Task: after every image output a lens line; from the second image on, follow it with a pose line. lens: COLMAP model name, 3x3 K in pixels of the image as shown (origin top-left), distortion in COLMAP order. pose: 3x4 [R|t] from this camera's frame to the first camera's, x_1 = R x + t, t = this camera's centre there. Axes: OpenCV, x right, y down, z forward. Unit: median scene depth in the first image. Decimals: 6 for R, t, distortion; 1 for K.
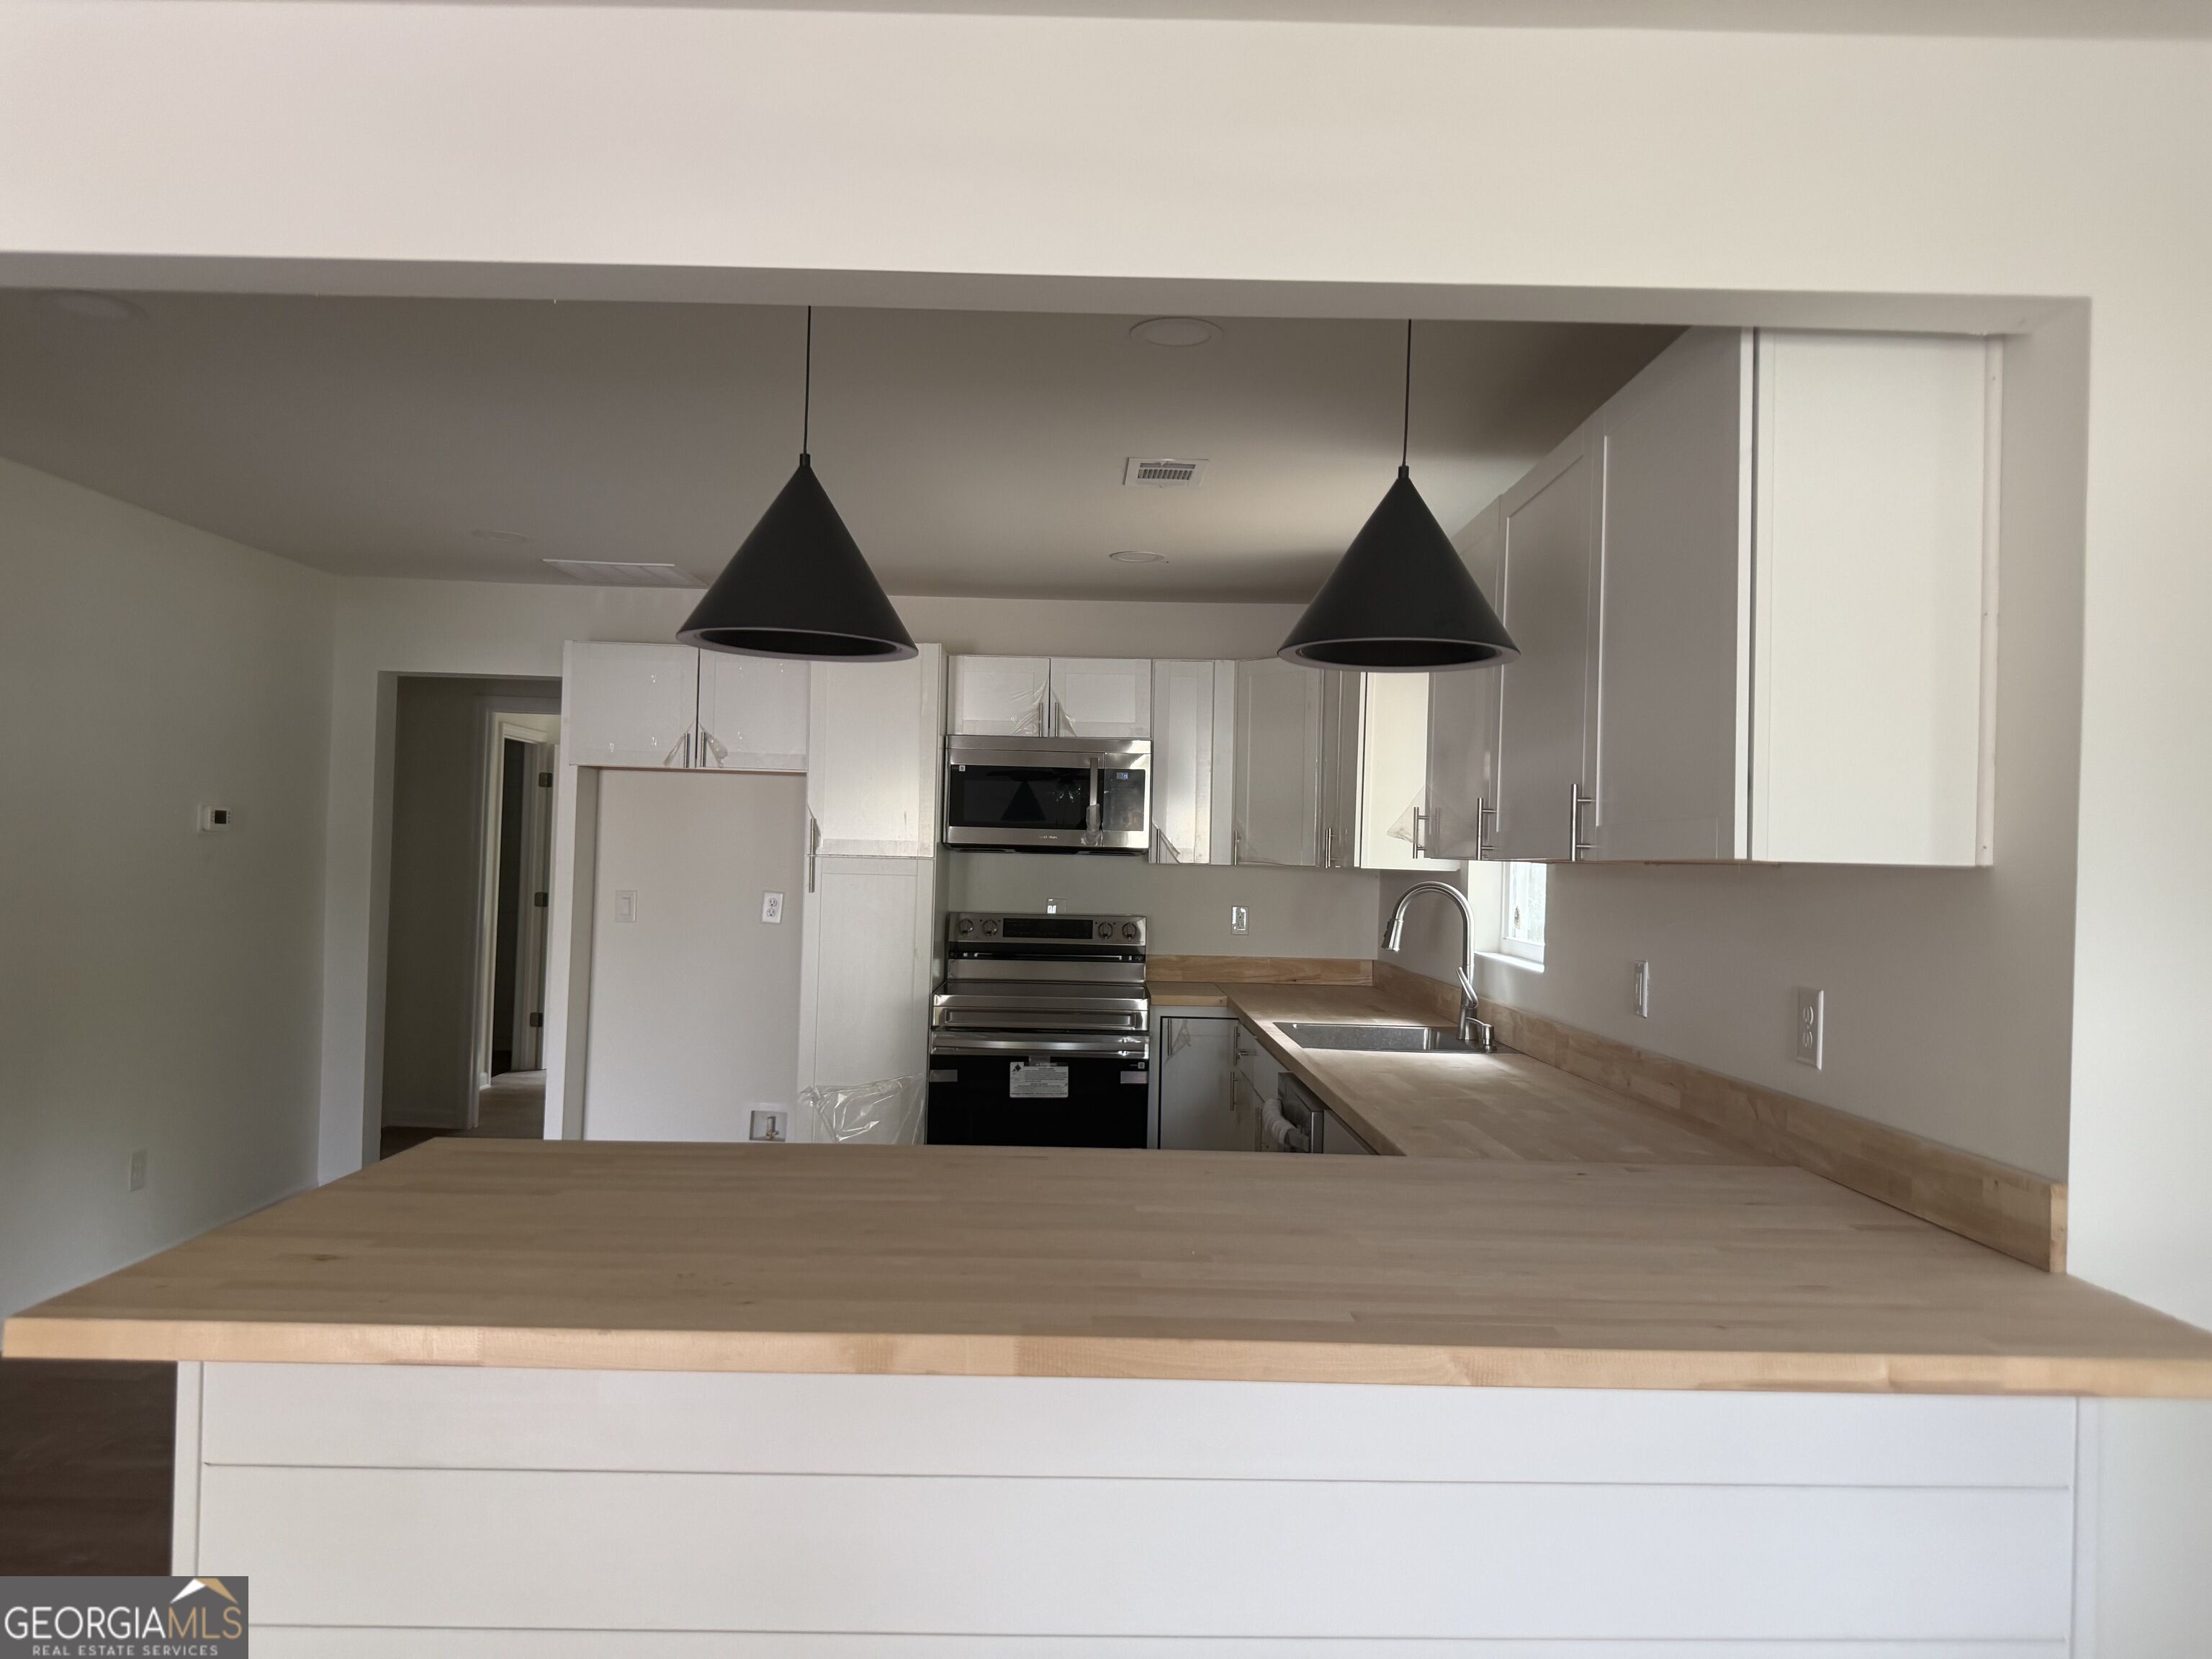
lens RADIAL K [[1574.1, 0, 1107.9], [0, 1574.1, 841.2], [0, 0, 1]] dist [0.034323, -0.054063]
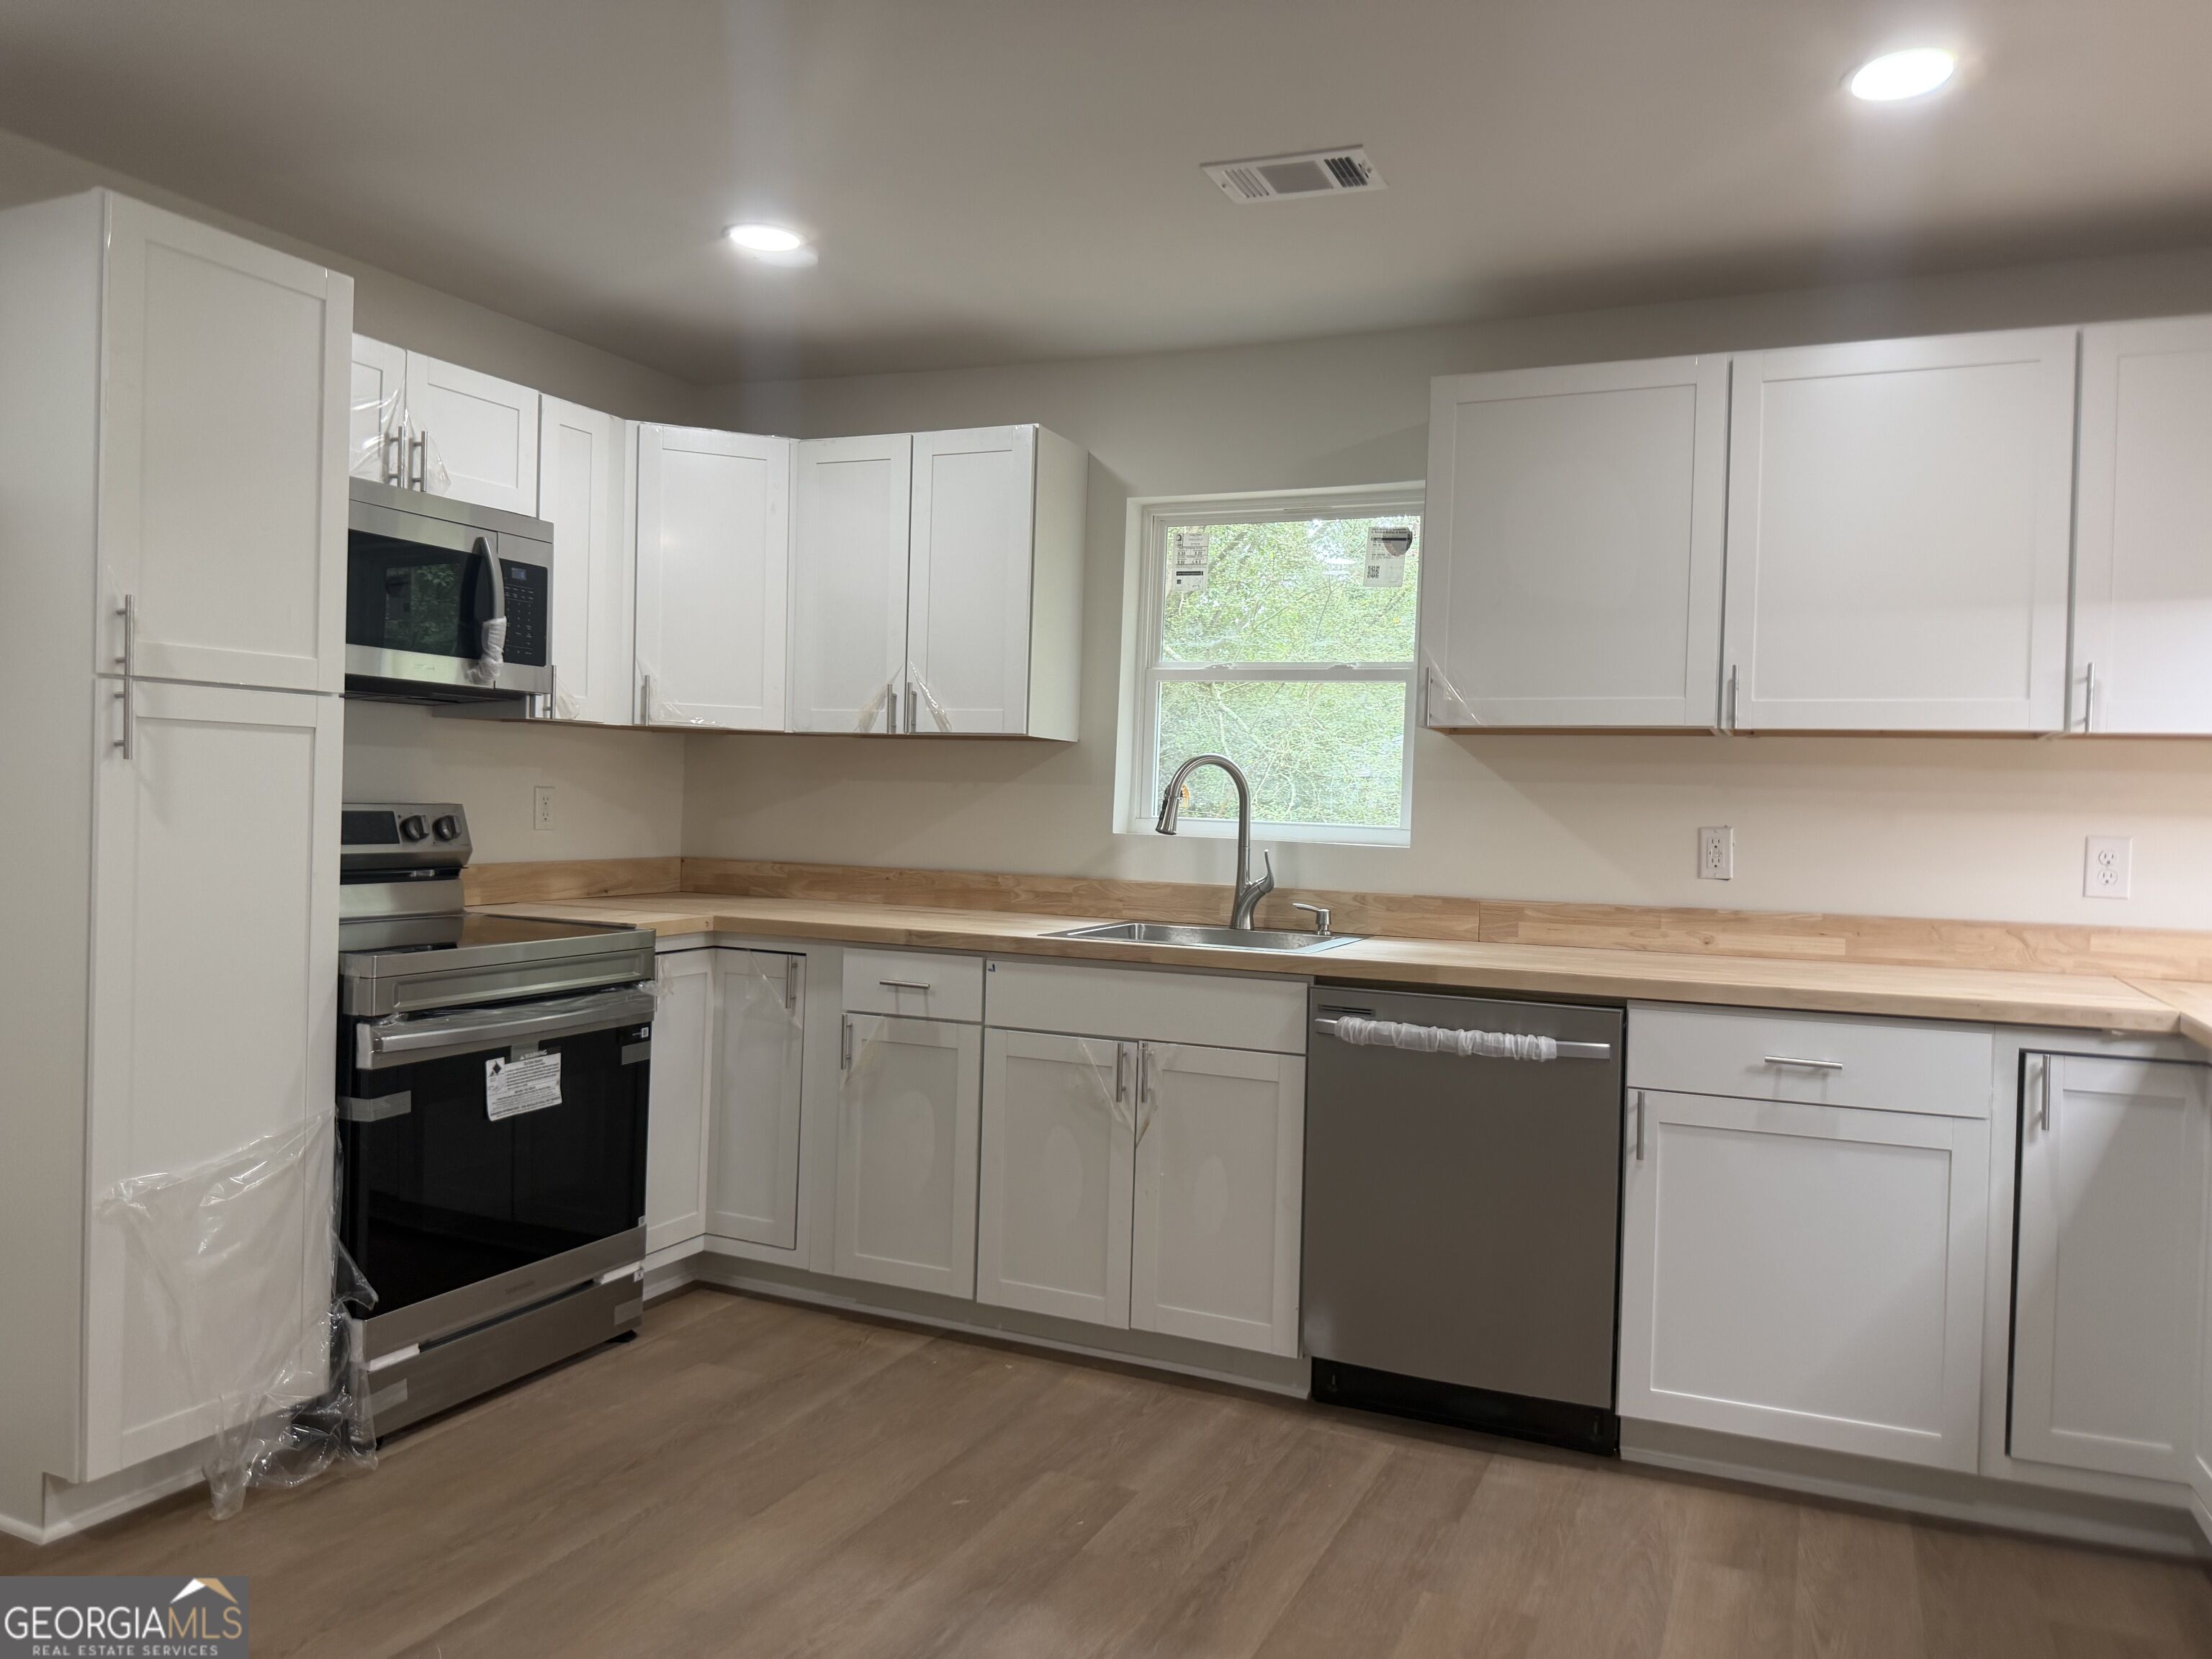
lens RADIAL K [[1574.1, 0, 1102.0], [0, 1574.1, 807.8], [0, 0, 1]] dist [0.034323, -0.054063]
pose [[0.422373, -0.020690, 0.906186, -0.486650], [-0.027013, 0.999008, 0.035401, 0.021764], [-0.906020, -0.039431, 0.421395, 0.558126]]
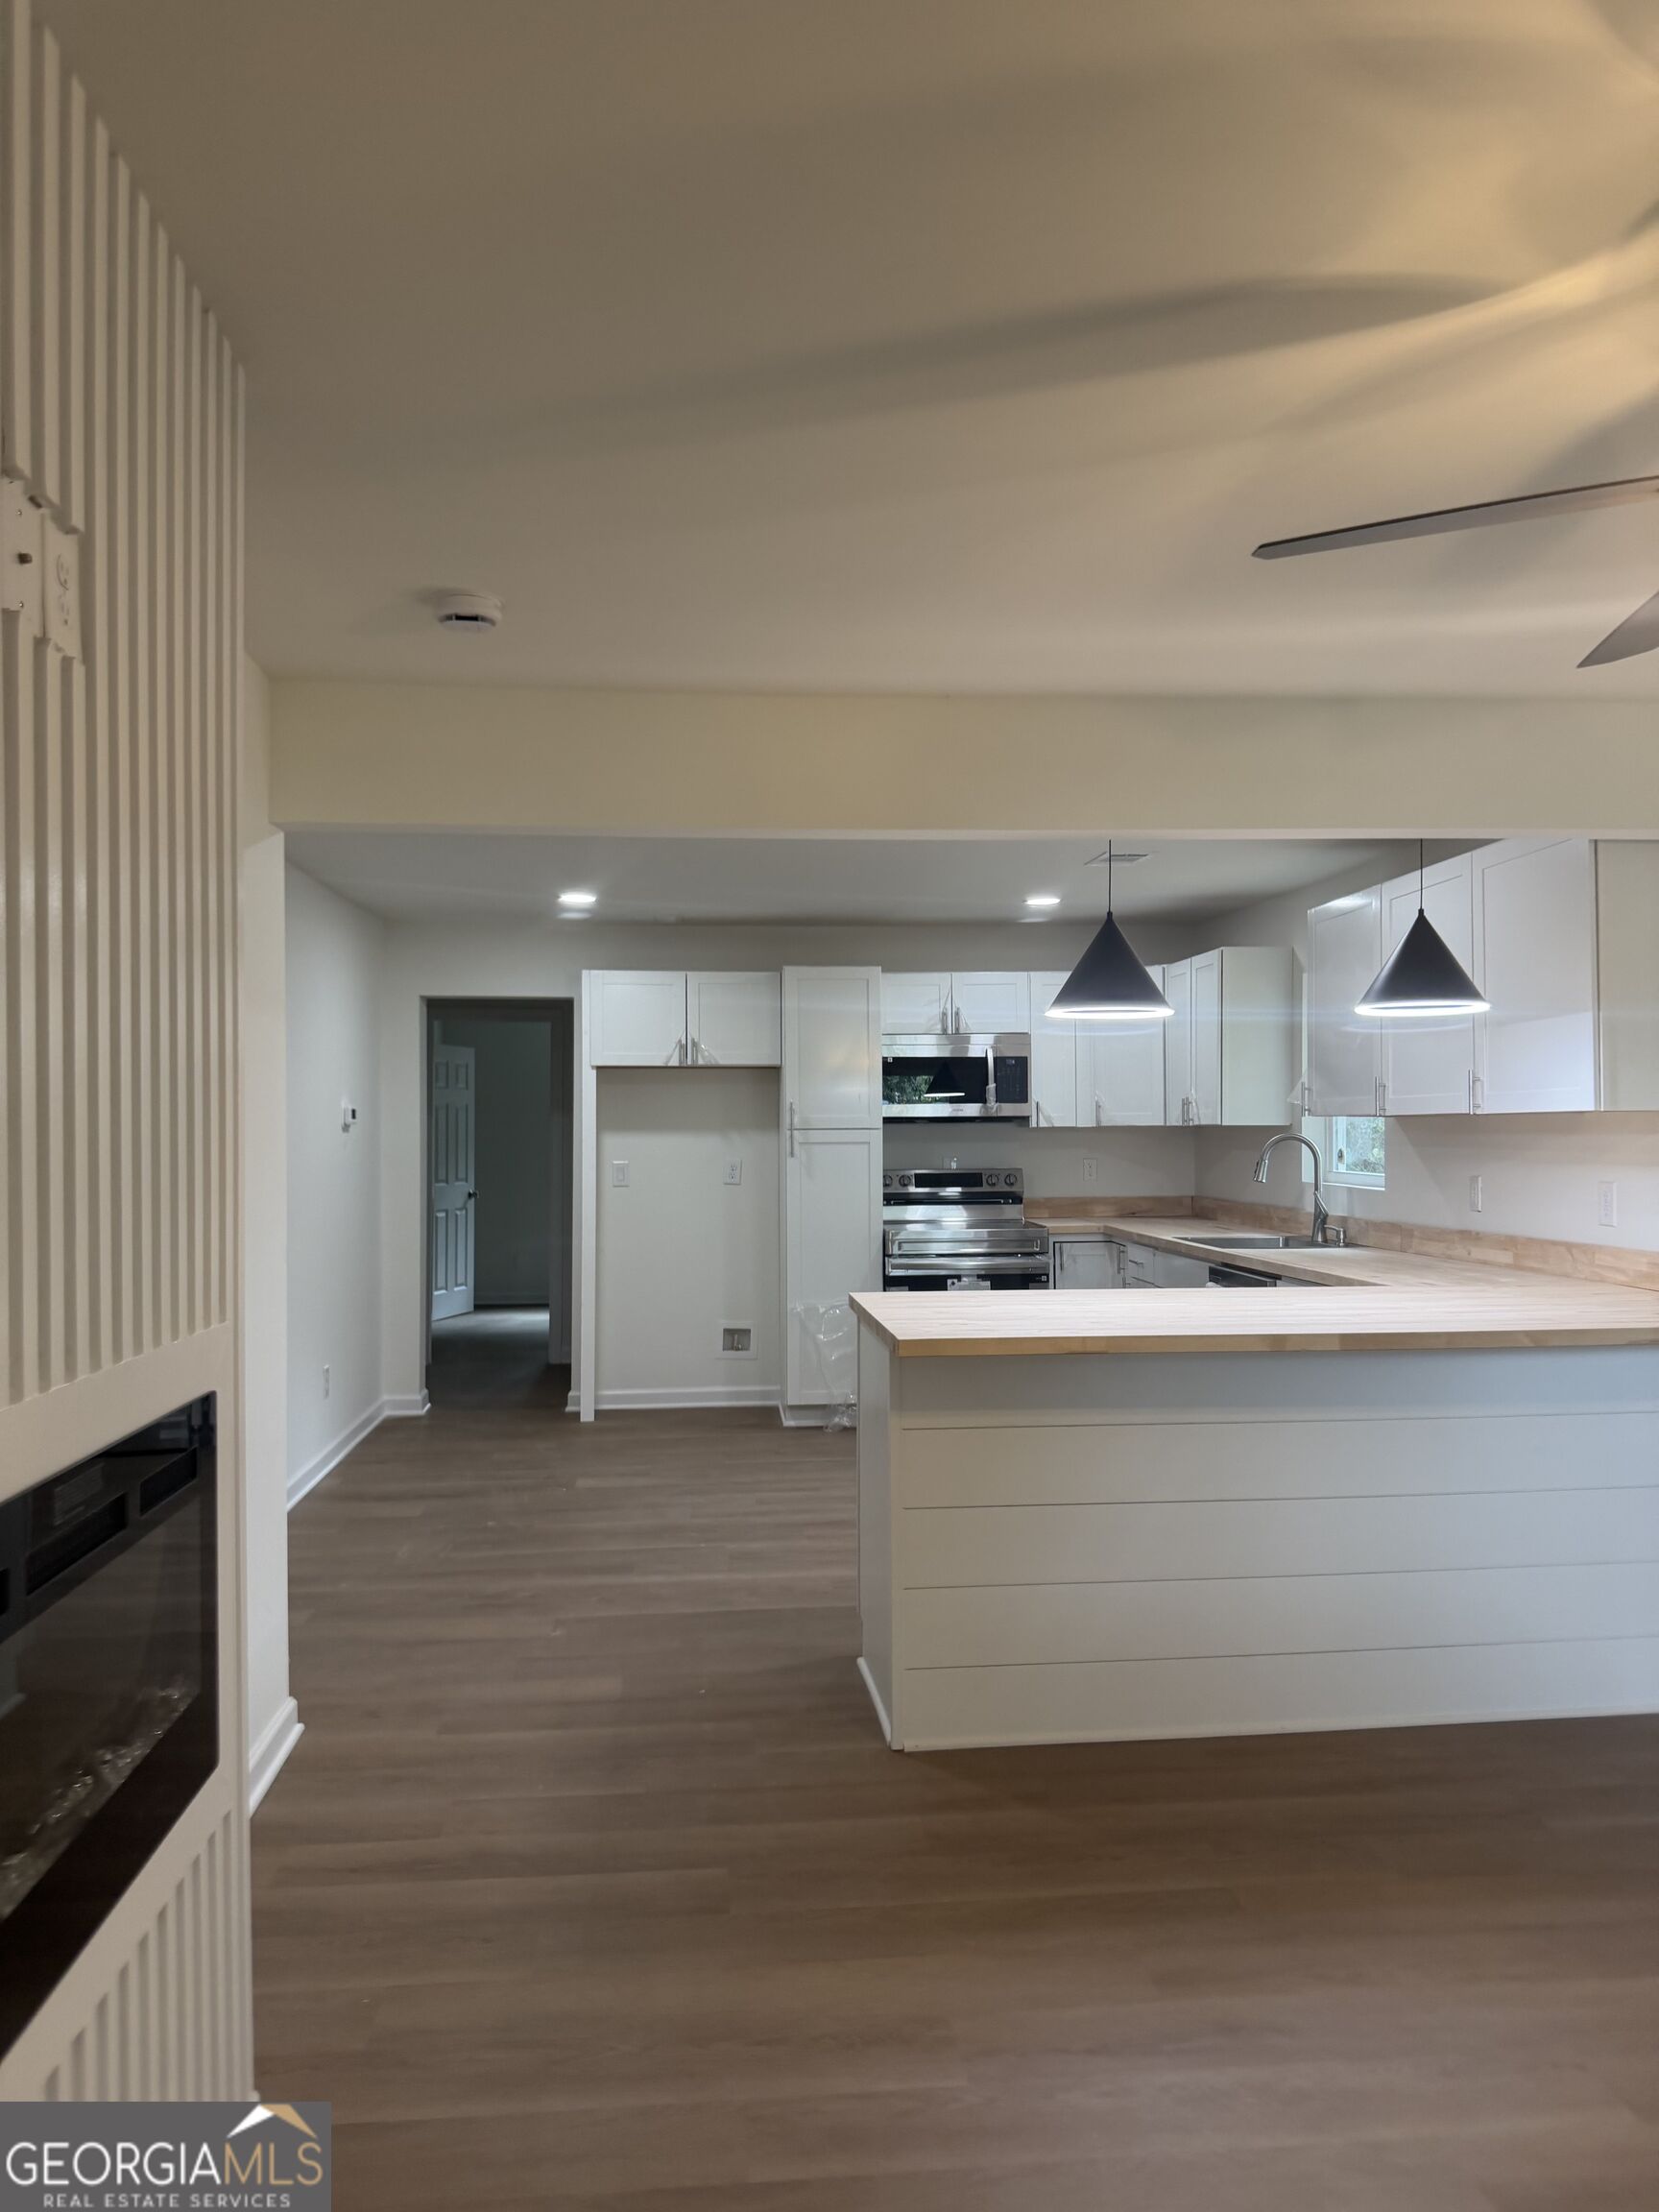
lens RADIAL K [[1574.1, 0, 828.8], [0, 1574.1, 1102.6], [0, 0, 1]] dist [0.034323, -0.054063]
pose [[0.996554, -0.034143, 0.075591, -0.258394], [0.034486, 0.999400, -0.003233, -0.009513], [-0.075435, 0.005828, 0.997134, -0.327308]]
